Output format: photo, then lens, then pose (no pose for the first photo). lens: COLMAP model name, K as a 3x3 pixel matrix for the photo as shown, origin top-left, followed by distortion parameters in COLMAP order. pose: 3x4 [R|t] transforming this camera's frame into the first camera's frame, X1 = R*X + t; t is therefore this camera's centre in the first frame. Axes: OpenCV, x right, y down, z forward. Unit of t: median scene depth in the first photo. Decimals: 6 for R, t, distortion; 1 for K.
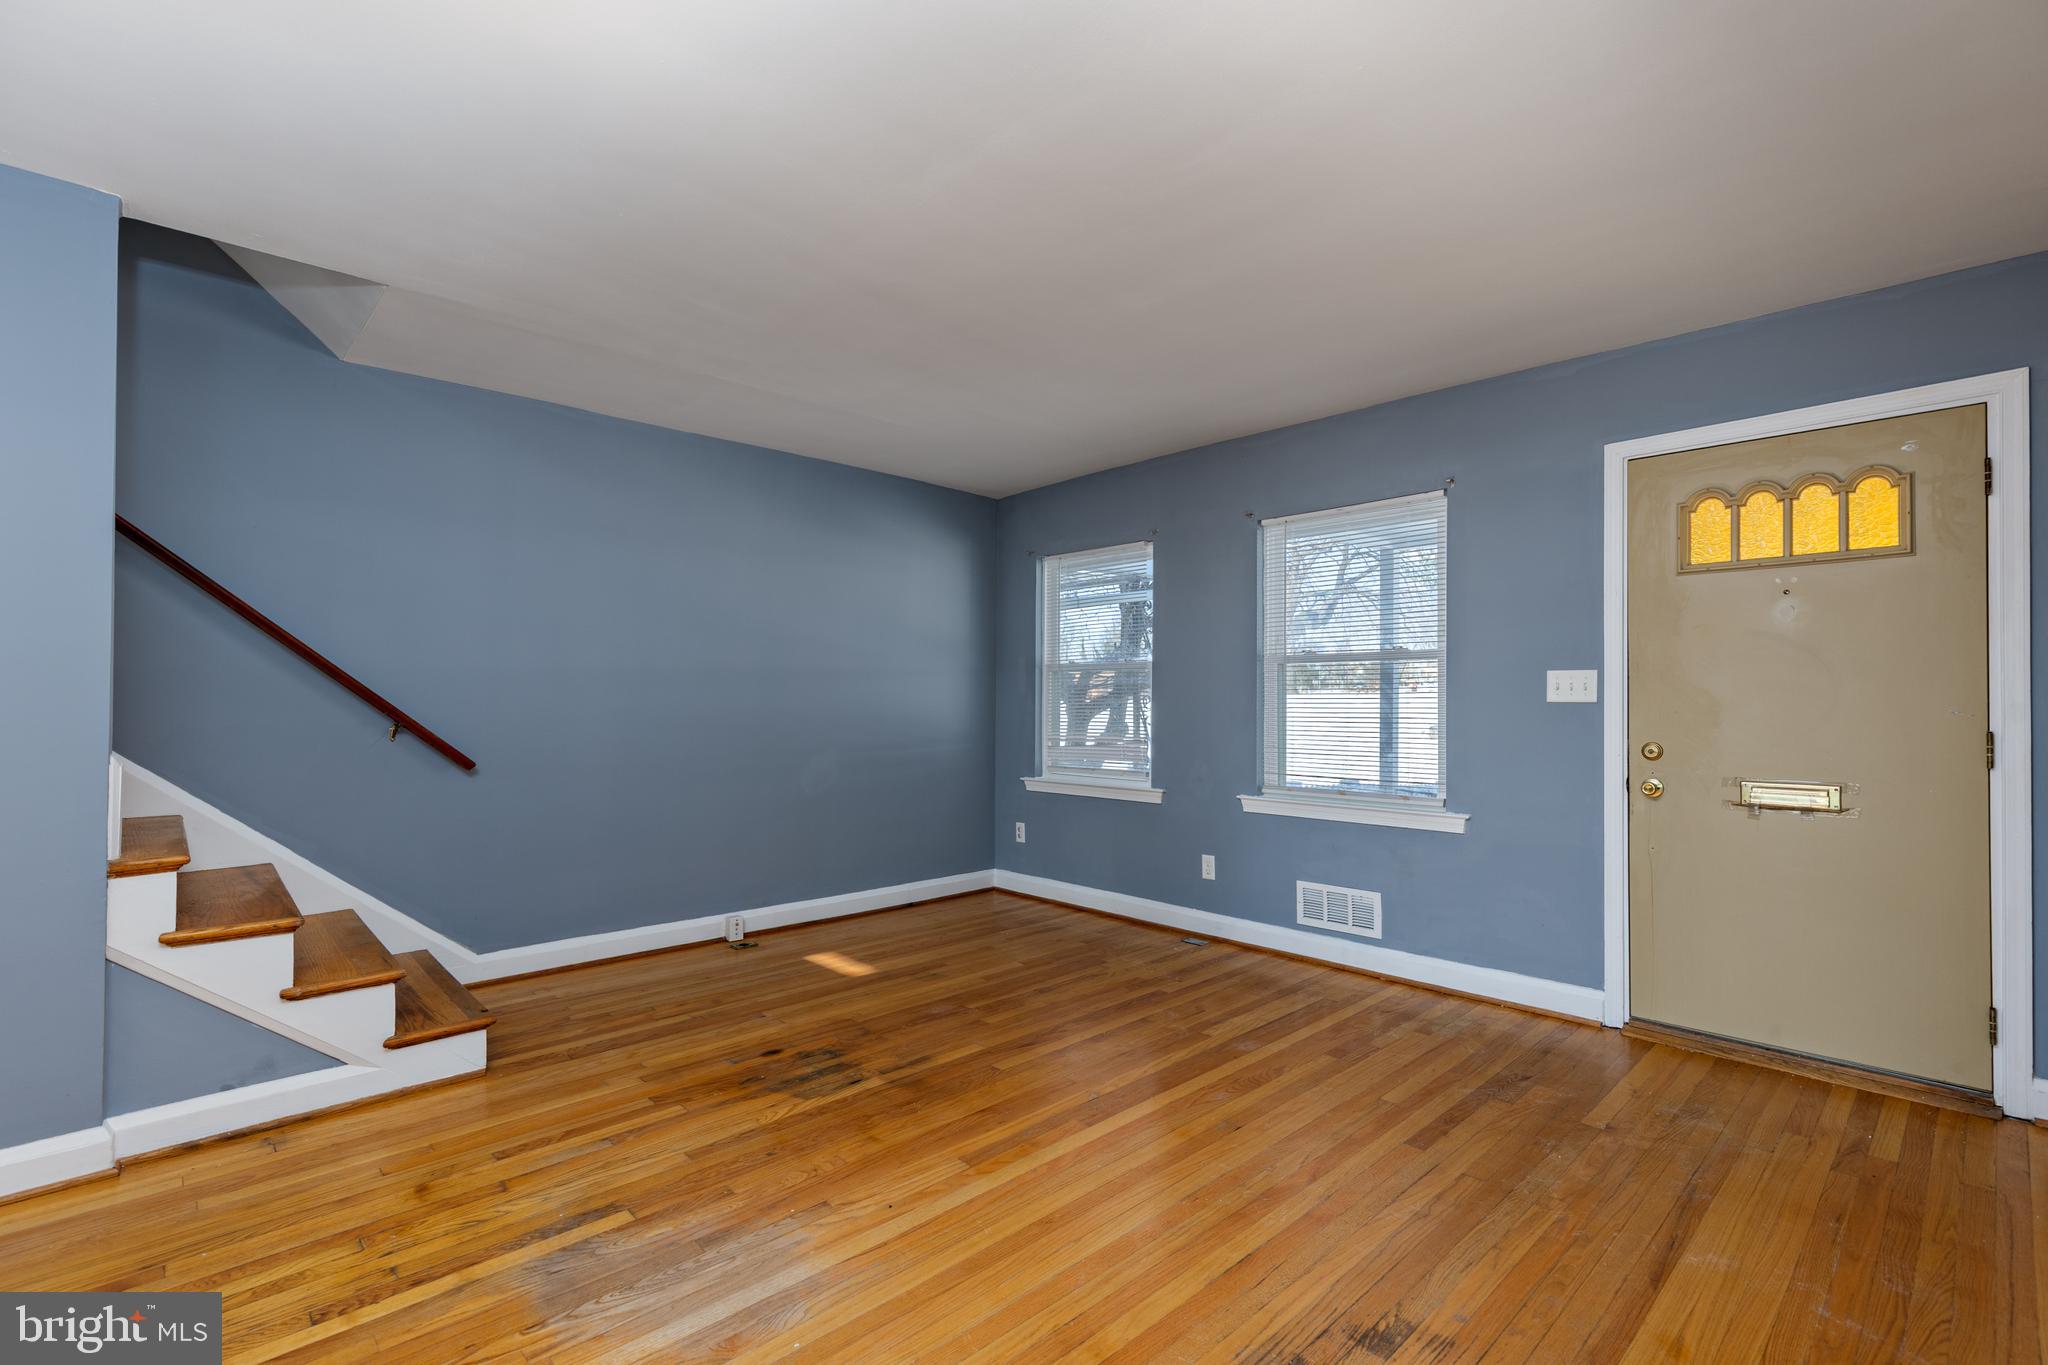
lens RADIAL K [[920.0, 0, 1027.9], [0, 920.0, 698.1], [0, 0, 1]] dist [0.010802, -0.000640]
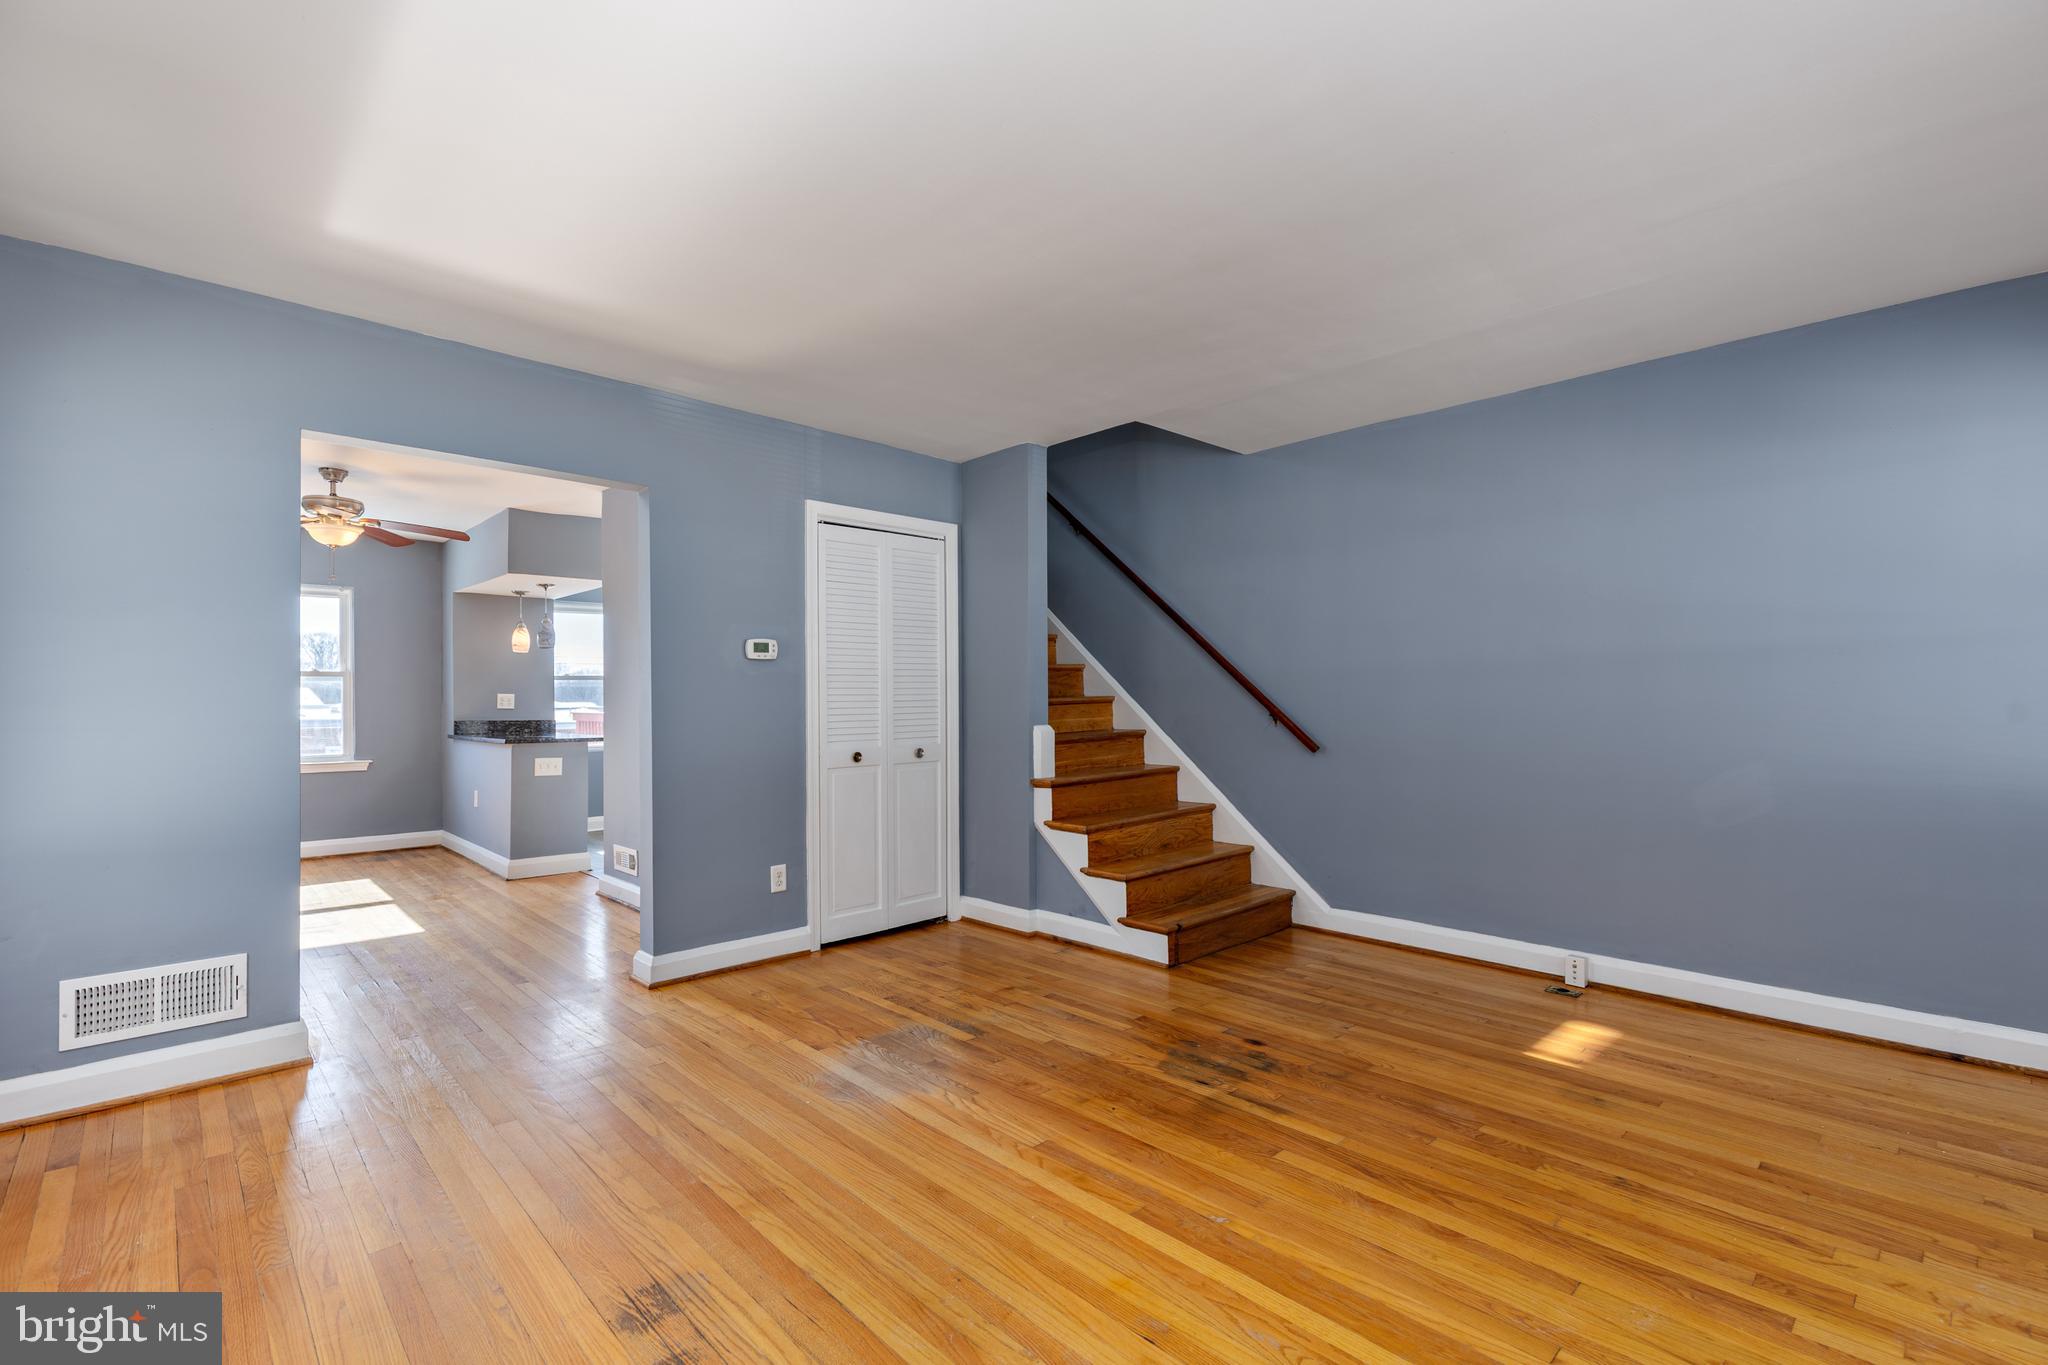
lens RADIAL K [[920.0, 0, 1040.0], [0, 920.0, 685.3], [0, 0, 1]] dist [0.010802, -0.000640]
pose [[0.010041, -0.015289, -0.999833, 0.801513], [0.008918, 0.999845, -0.015199, 0.006952], [0.999910, -0.008764, 0.010176, 0.823686]]
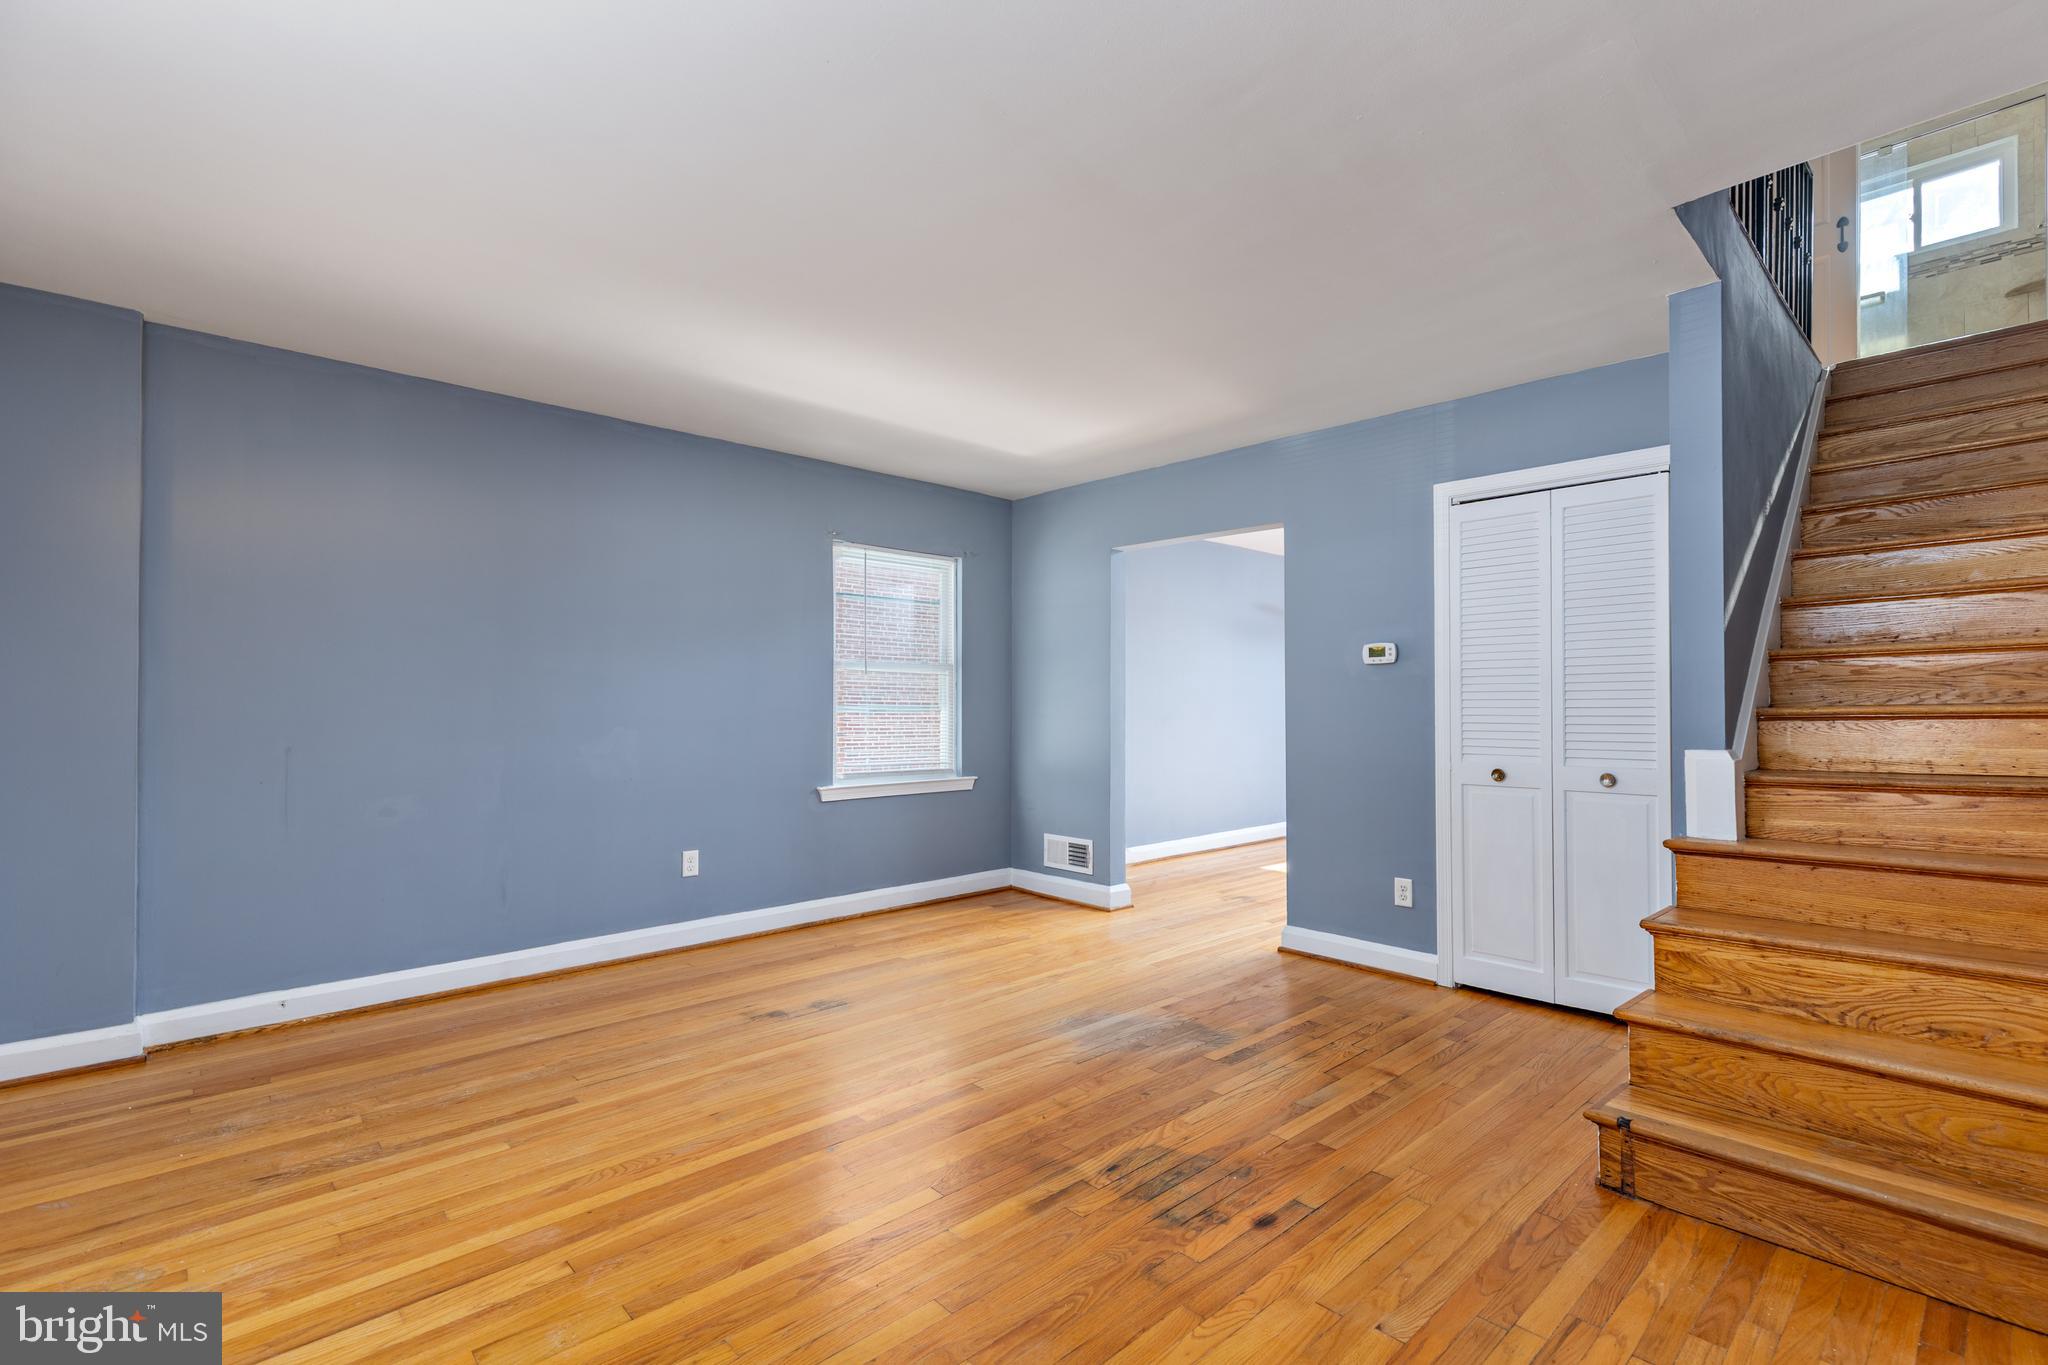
lens RADIAL K [[920.0, 0, 1031.9], [0, 920.0, 691.7], [0, 0, 1]] dist [0.010802, -0.000640]
pose [[-0.999987, -0.001117, 0.005060, -0.120076], [-0.001211, 0.999826, -0.018626, 0.010490], [-0.005038, -0.018632, -0.999814, 1.830568]]
